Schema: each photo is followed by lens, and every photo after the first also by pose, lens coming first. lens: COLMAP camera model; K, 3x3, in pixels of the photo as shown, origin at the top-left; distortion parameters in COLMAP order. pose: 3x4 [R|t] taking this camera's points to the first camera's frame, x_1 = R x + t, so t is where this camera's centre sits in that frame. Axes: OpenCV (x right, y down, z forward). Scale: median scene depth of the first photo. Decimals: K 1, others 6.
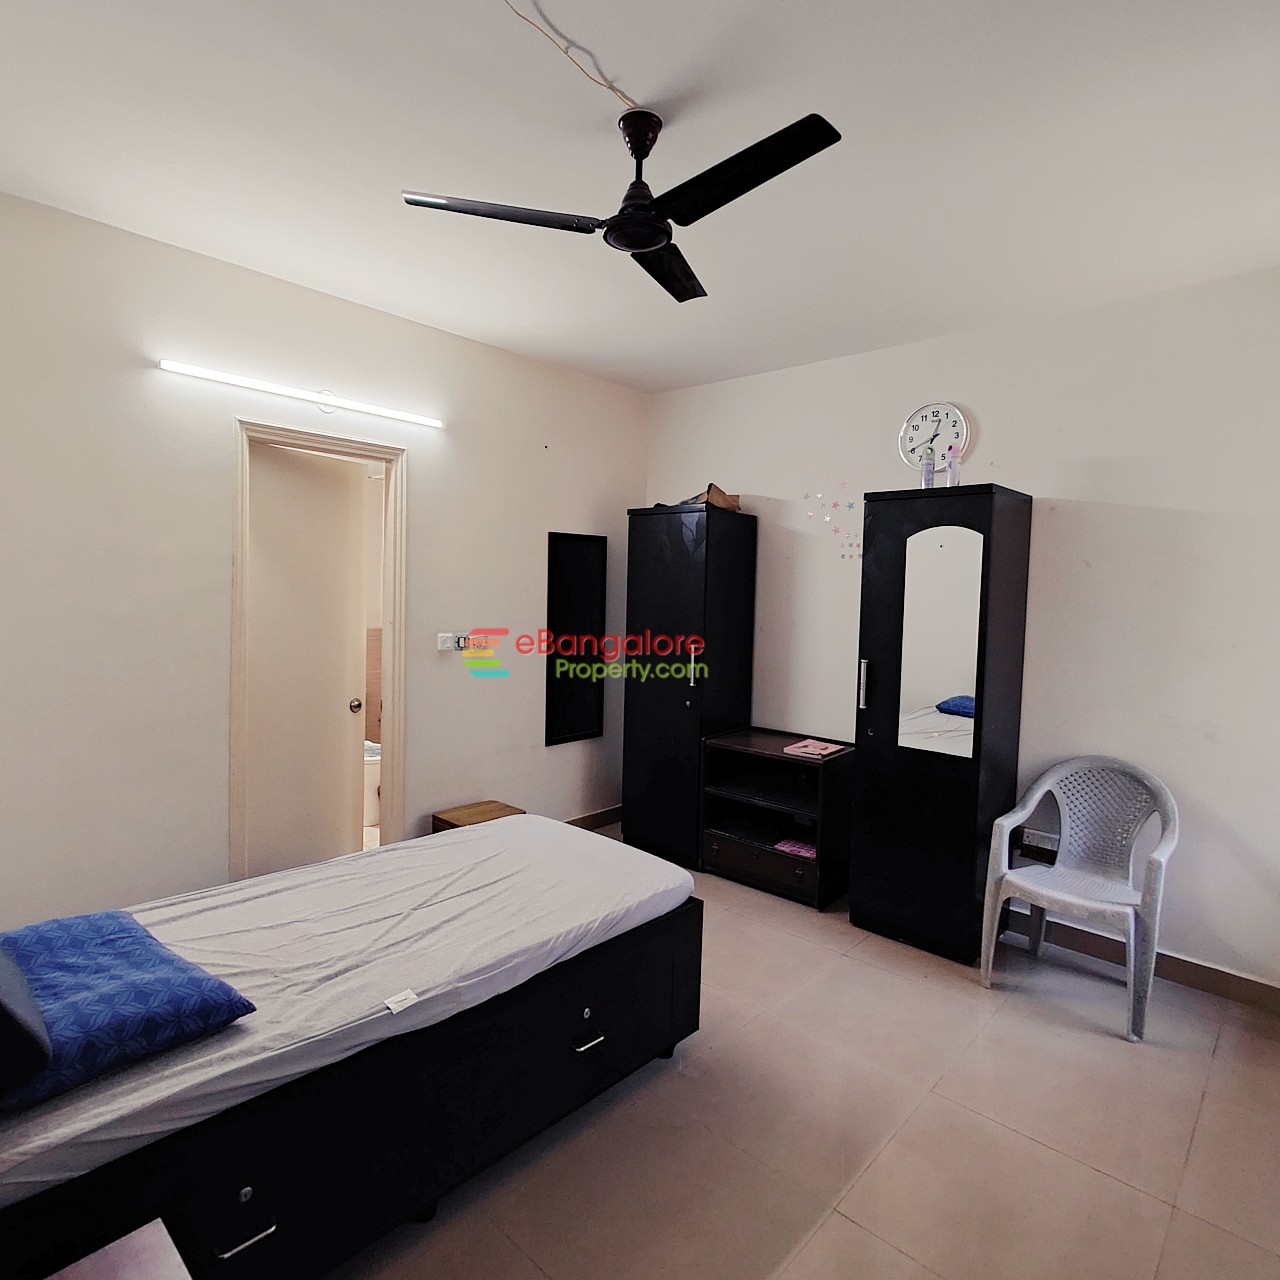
lens RADIAL K [[762.0, 0, 643.8], [0, 762.0, 635.0], [0, 0, 1]] dist [0.013162, 0.001173]
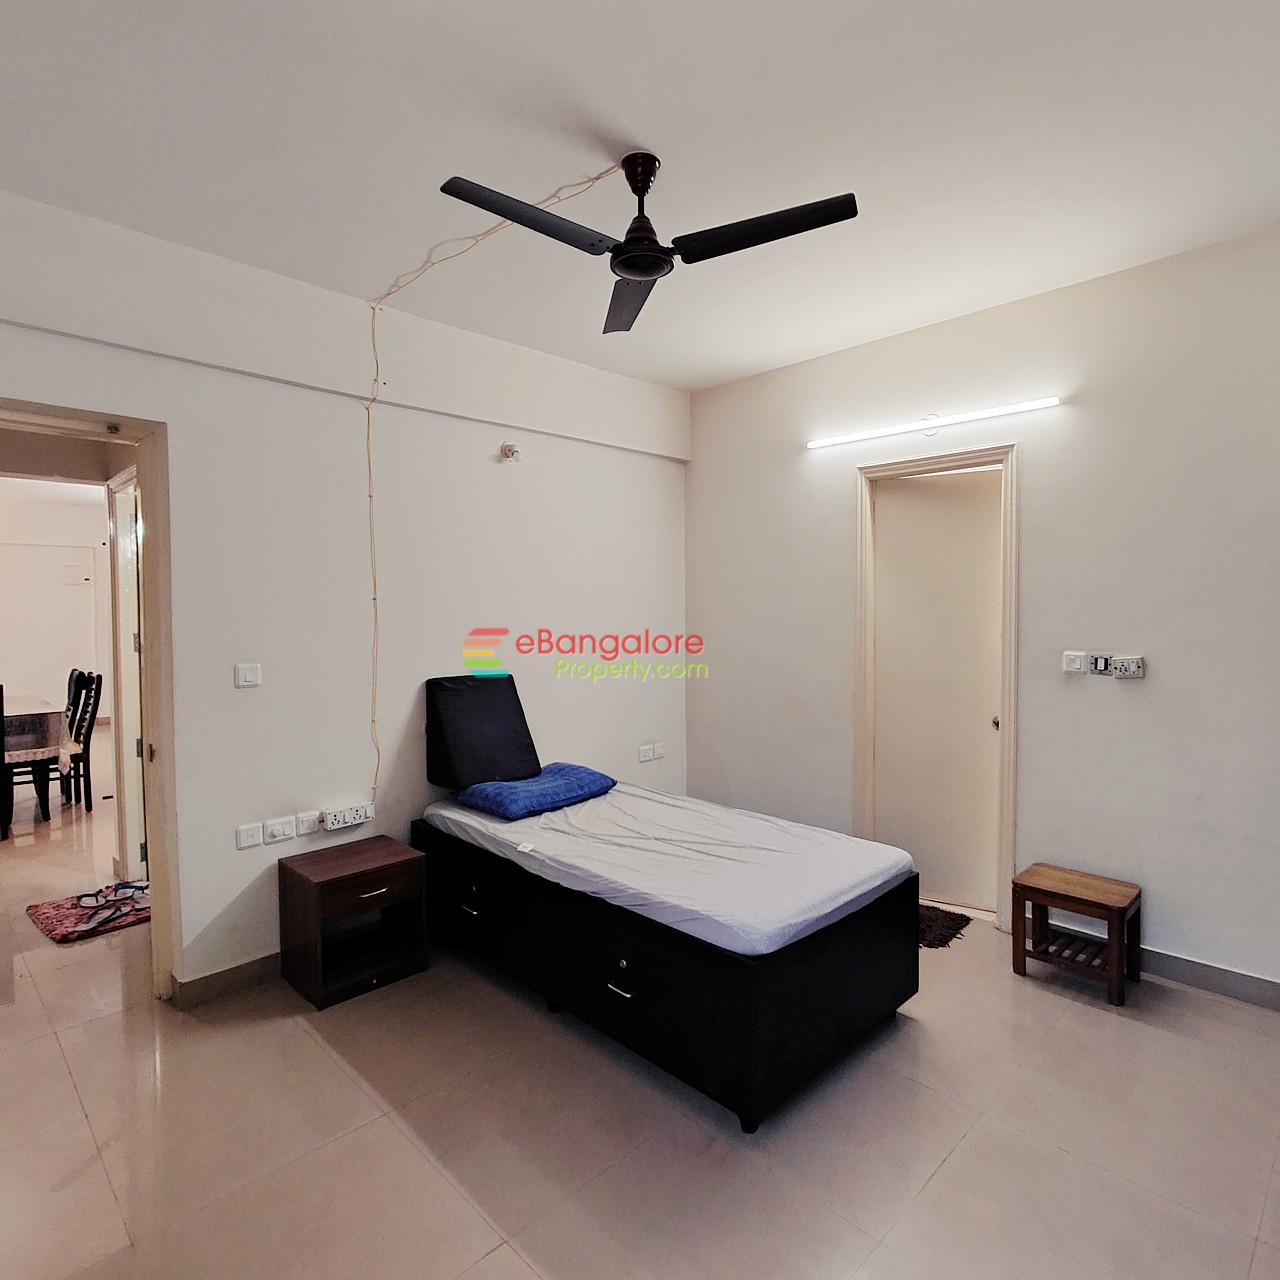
lens RADIAL K [[762.0, 0, 643.8], [0, 762.0, 635.0], [0, 0, 1]] dist [0.013162, 0.001173]
pose [[-0.057742, 0.011898, -0.998261, 0.985999], [-0.051118, 0.998582, 0.014859, -0.013884], [0.997022, 0.051887, -0.057052, 0.996779]]
